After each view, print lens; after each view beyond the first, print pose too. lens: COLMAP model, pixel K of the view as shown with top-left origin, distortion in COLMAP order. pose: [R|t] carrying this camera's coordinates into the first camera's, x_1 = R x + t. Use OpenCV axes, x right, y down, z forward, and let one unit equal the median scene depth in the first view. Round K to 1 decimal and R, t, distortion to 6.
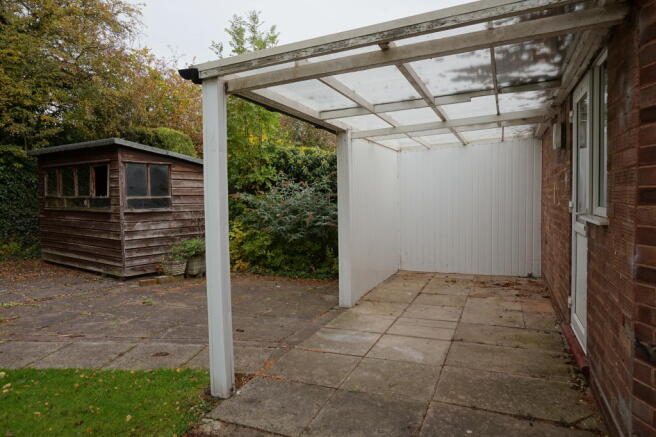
lens RADIAL K [[447.9, 0, 325.9], [0, 447.9, 220.7], [0, 0, 1]] dist [-0.053057, 0.042817]
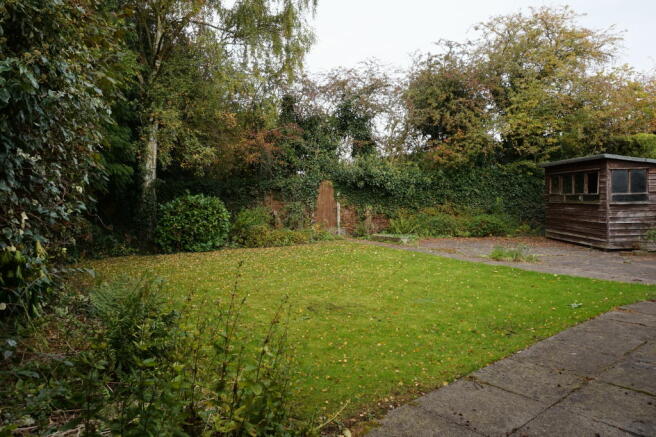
lens RADIAL K [[447.9, 0, 325.9], [0, 447.9, 220.7], [0, 0, 1]] dist [-0.053057, 0.042817]
pose [[0.570329, 0.030146, -0.820863, 0.189175], [-0.022860, 0.999522, 0.020824, 0.024310], [0.821098, 0.006889, 0.570745, -0.546955]]
